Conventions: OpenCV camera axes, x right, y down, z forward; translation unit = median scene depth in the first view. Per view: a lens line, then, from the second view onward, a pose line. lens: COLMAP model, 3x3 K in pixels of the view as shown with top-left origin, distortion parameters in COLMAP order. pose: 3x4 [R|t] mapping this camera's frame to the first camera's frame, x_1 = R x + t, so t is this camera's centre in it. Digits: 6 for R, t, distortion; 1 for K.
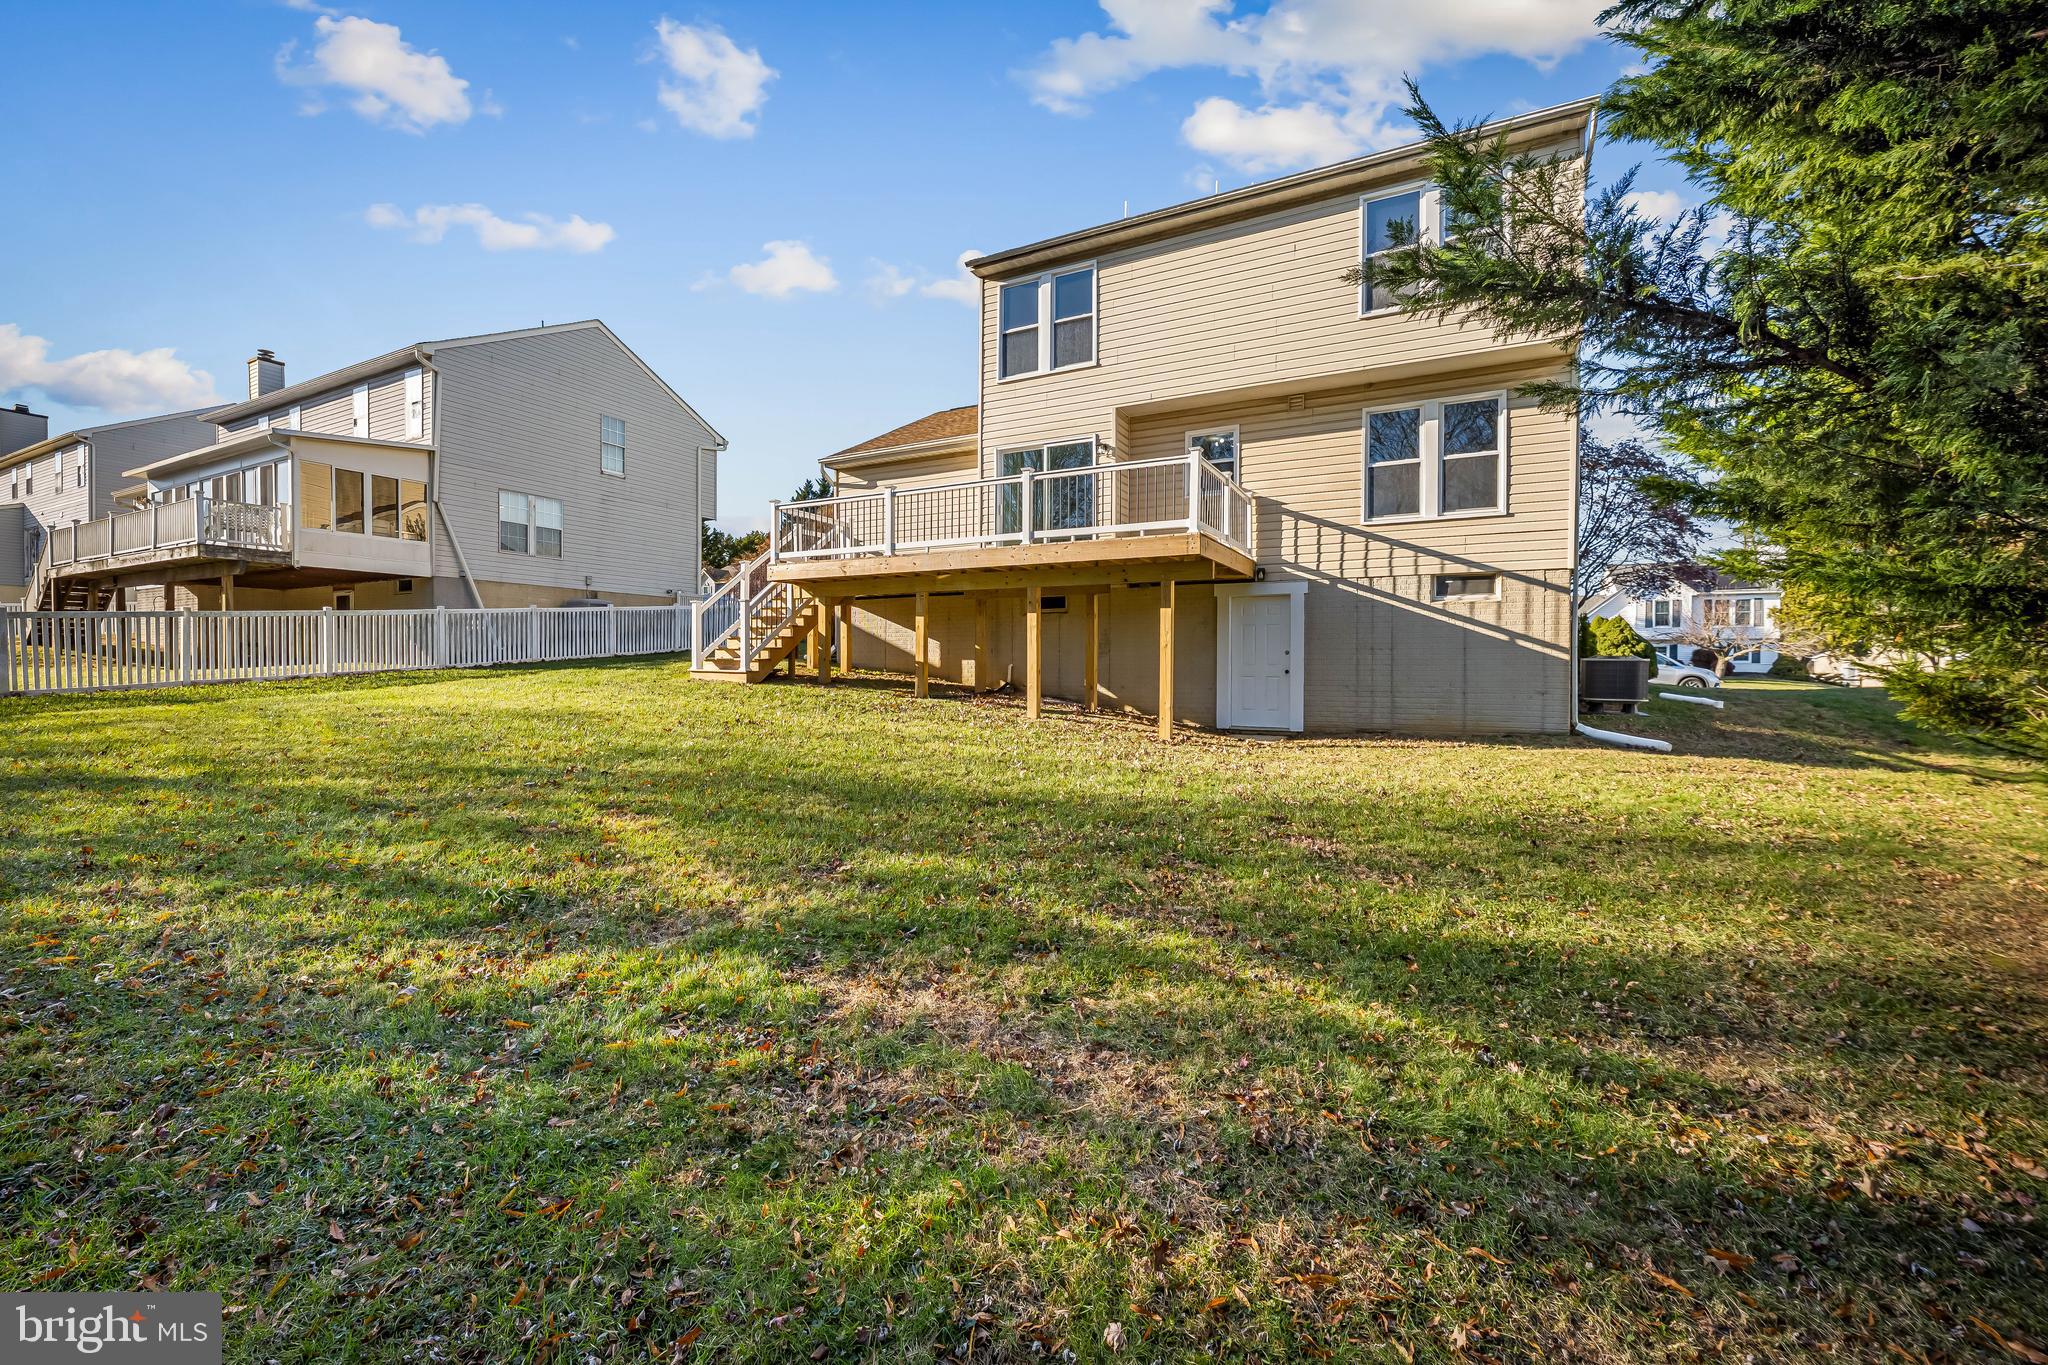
lens RADIAL K [[831.7, 0, 1023.7], [0, 831.7, 655.6], [0, 0, 1]] dist [-0.000336, -0.000063]
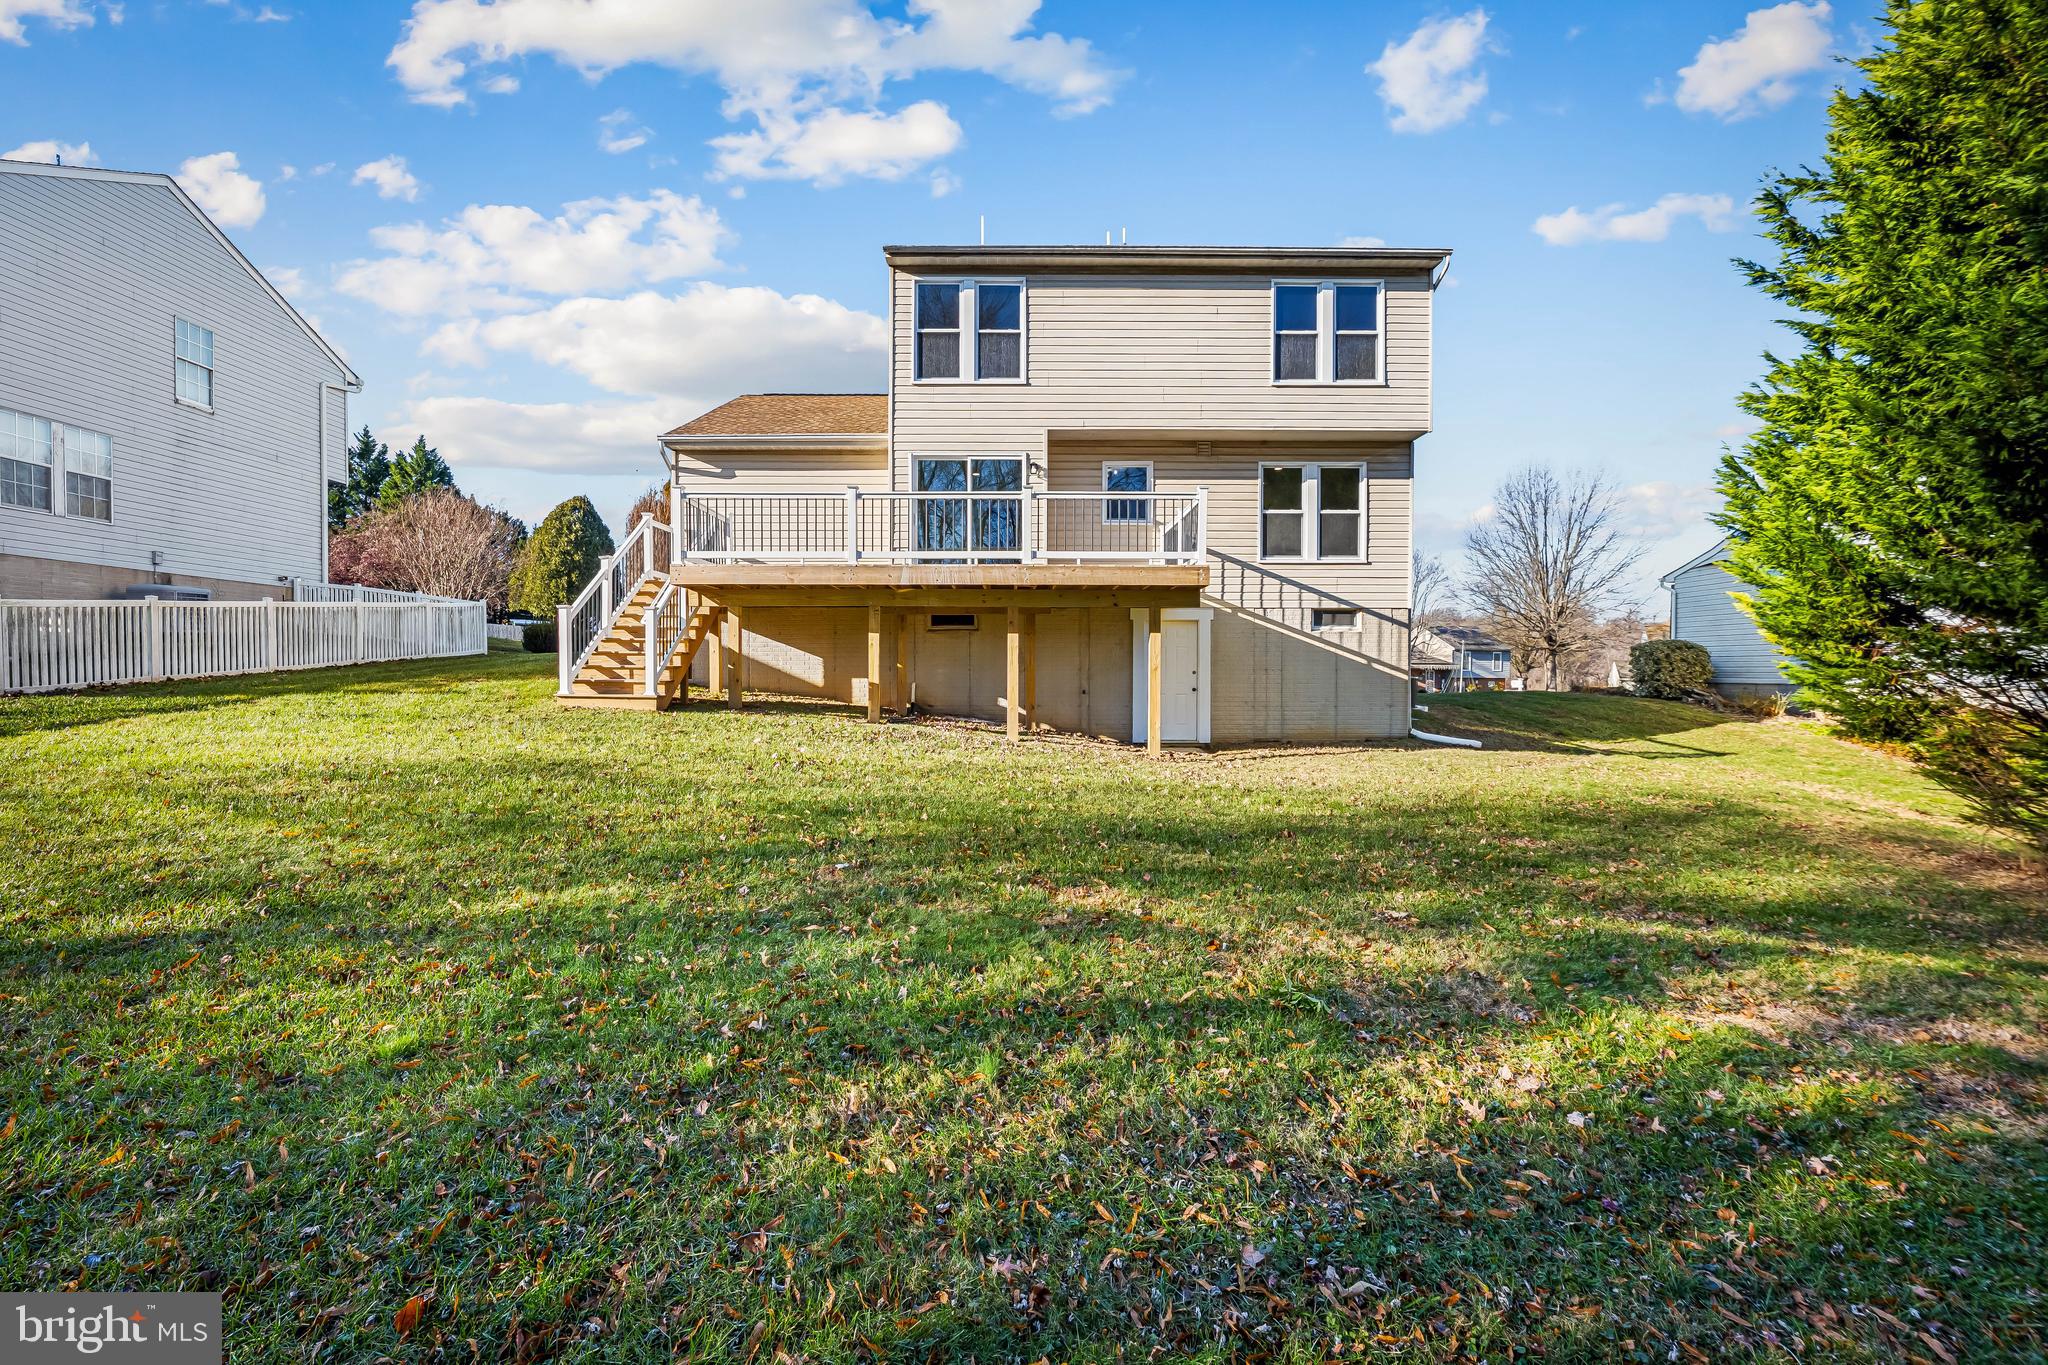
lens RADIAL K [[835.8, 0, 1027.7], [0, 835.8, 668.5], [0, 0, 1]] dist [-0.001261, -0.000210]
pose [[0.883011, 0.000635, 0.469352, -0.381688], [-0.004948, 0.999956, 0.007956, -0.015816], [-0.469326, -0.009348, 0.882976, 0.111028]]
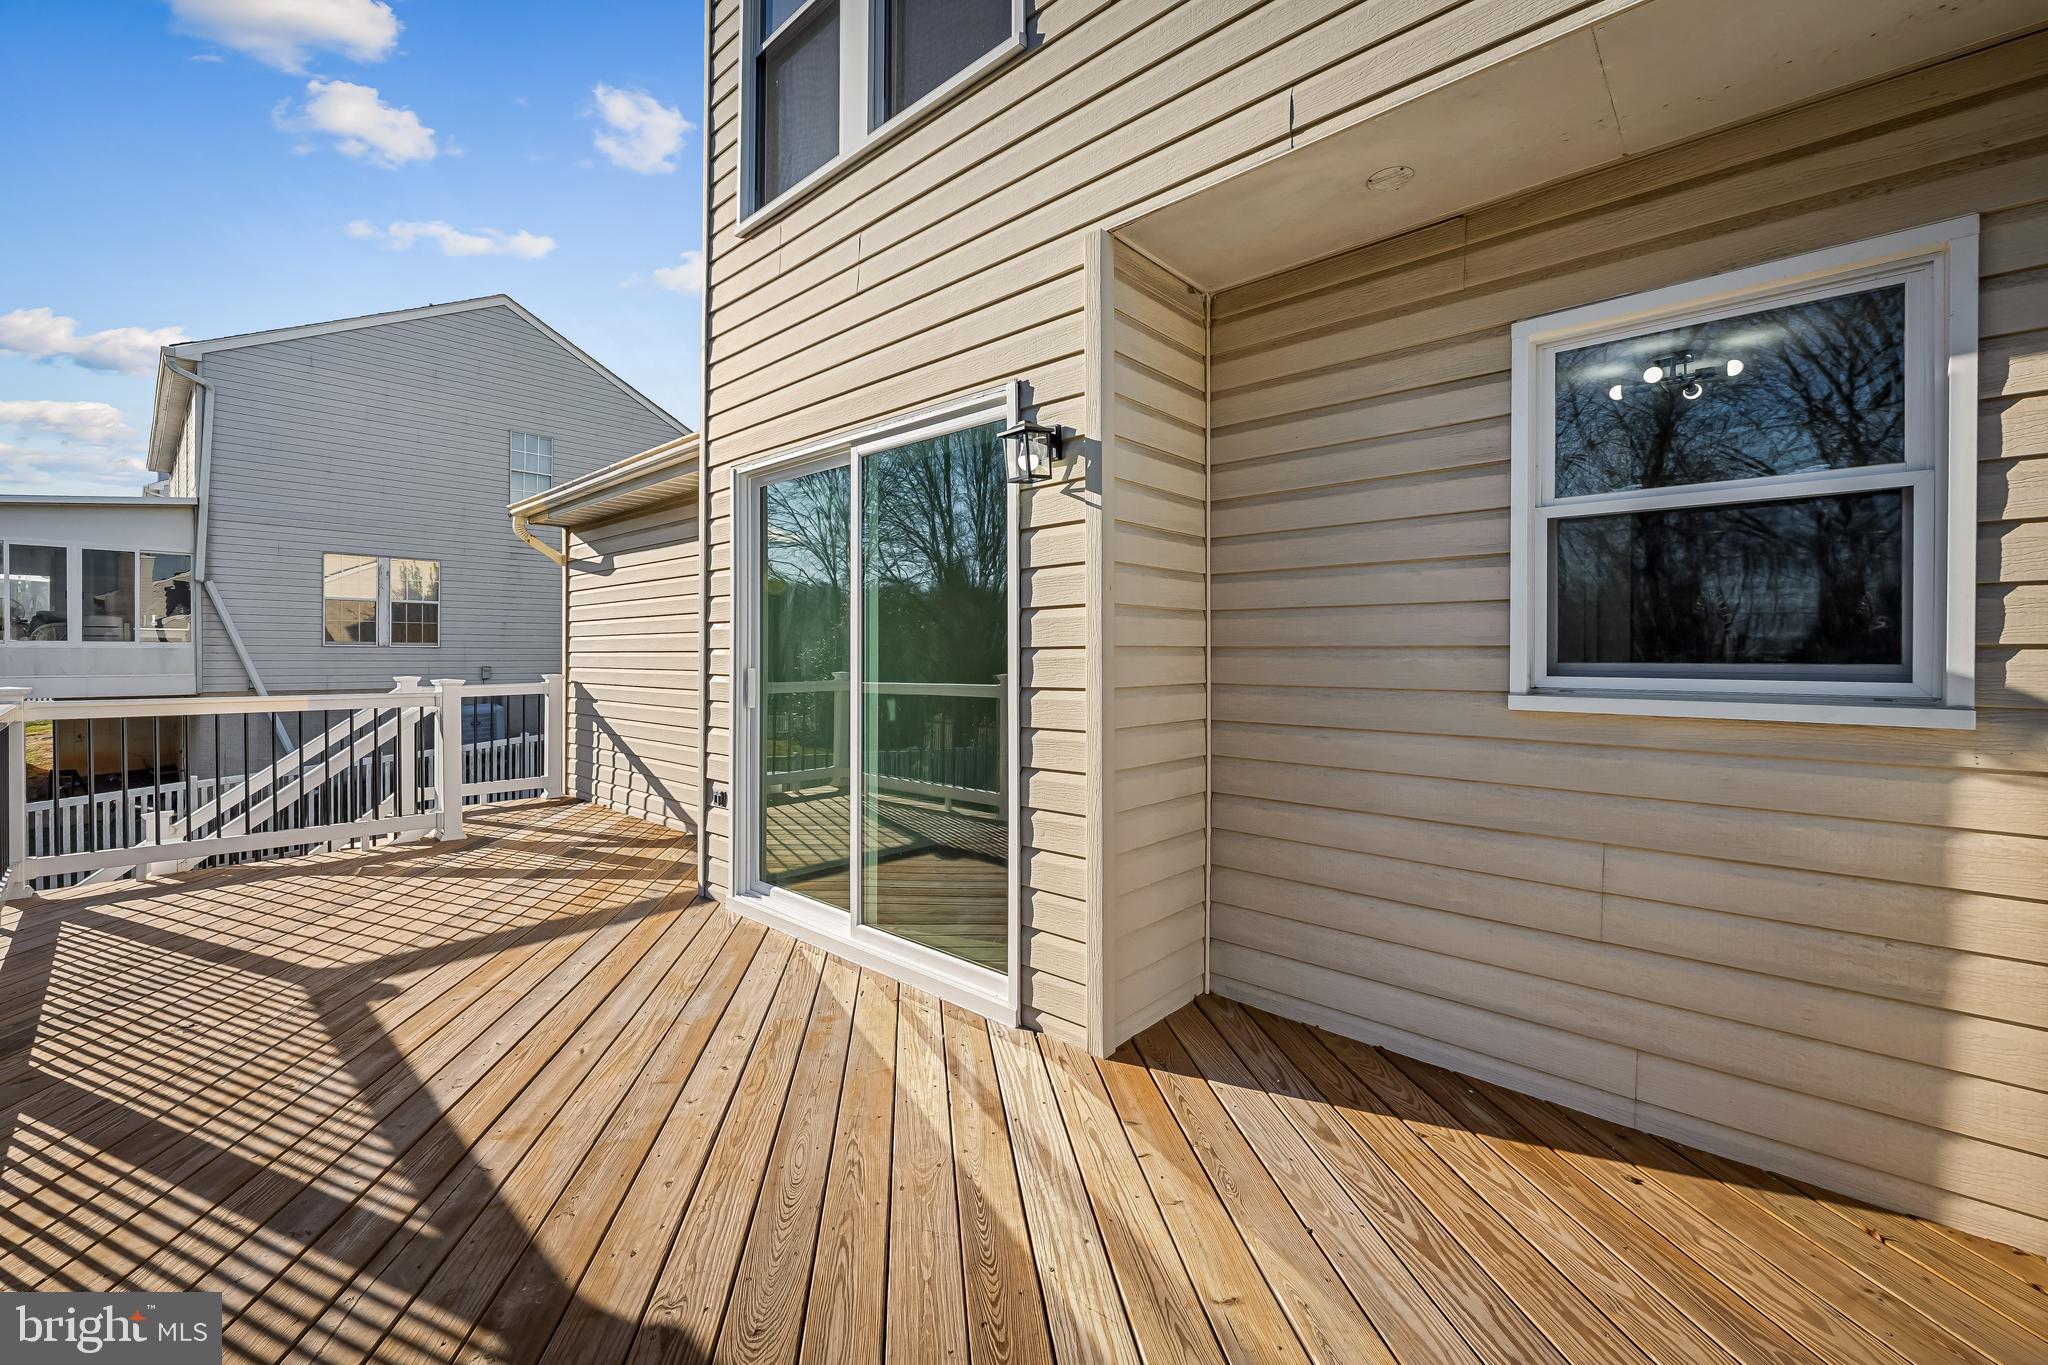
lens RADIAL K [[817.2, 0, 1010.5], [0, 817.2, 658.1], [0, 0, 1]] dist [-0.000077, 0.000058]
pose [[0.966639, 0.002648, -0.256128, 0.136683], [0.002486, 0.999802, 0.019720, -0.203001], [0.256129, -0.019699, 0.966442, 0.803393]]
